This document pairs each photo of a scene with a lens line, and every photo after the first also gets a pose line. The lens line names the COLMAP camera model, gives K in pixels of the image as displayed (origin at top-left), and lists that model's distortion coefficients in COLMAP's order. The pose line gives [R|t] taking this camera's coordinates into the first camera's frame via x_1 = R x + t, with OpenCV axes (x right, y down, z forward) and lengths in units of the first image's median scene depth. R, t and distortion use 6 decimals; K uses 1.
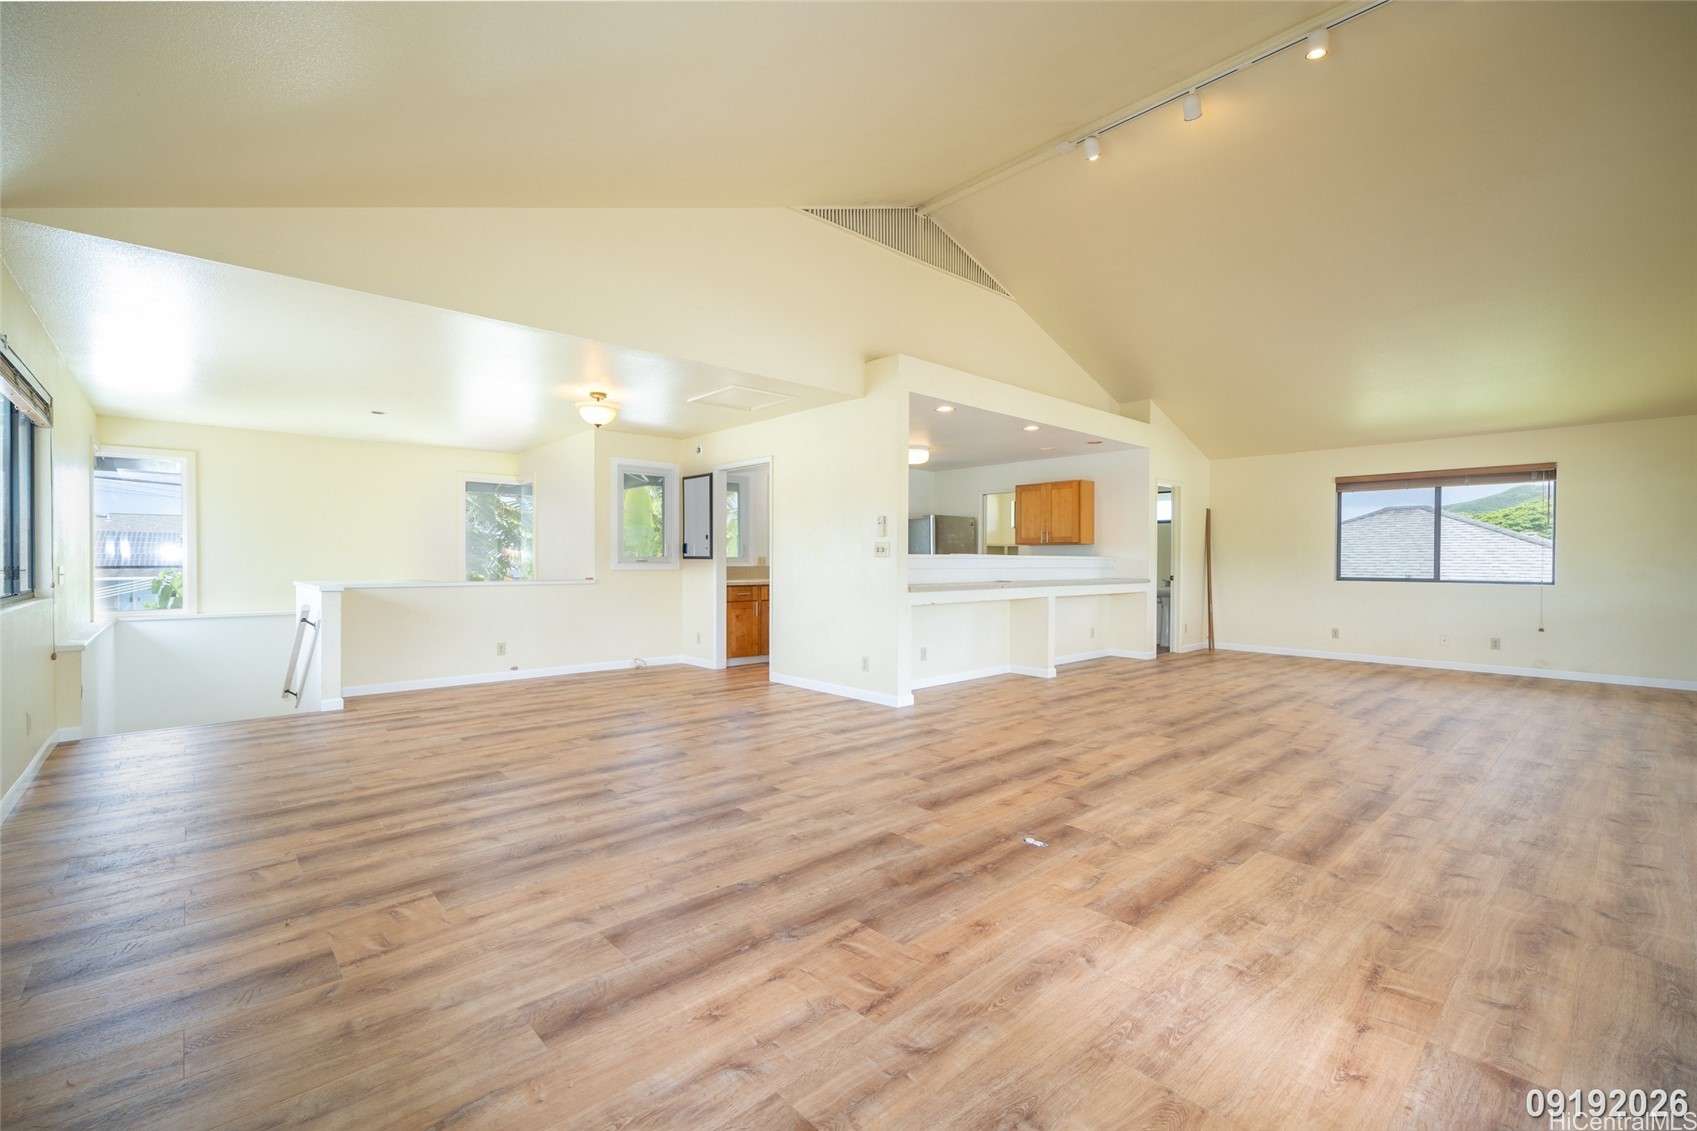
lens RADIAL K [[738.8, 0, 852.1], [0, 738.8, 570.7], [0, 0, 1]] dist [-0.001382, 0.000203]
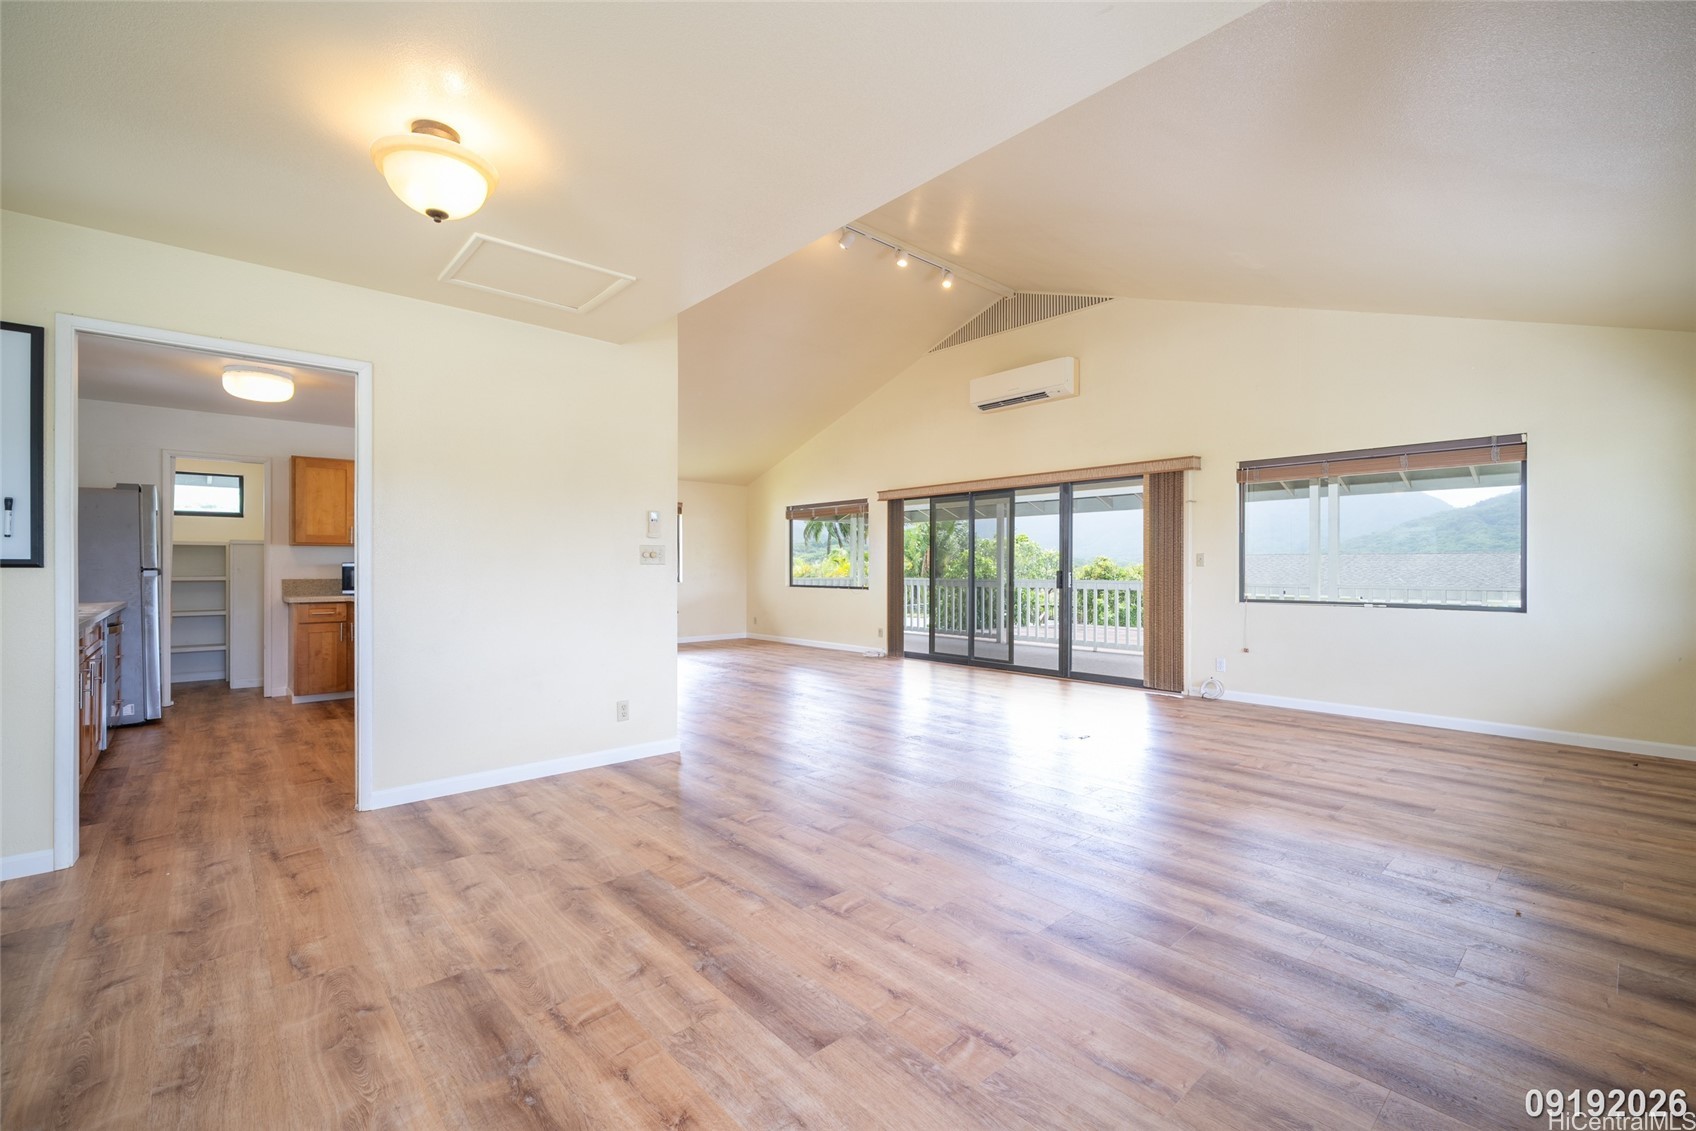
lens RADIAL K [[738.4, 0, 851.6], [0, 738.4, 570.7], [0, 0, 1]] dist [-0.001382, 0.000203]
pose [[-0.014308, -0.008211, 0.999864, -0.821832], [0.011471, 0.999899, 0.008375, -0.017214], [-0.999832, 0.011589, -0.014212, 0.894175]]
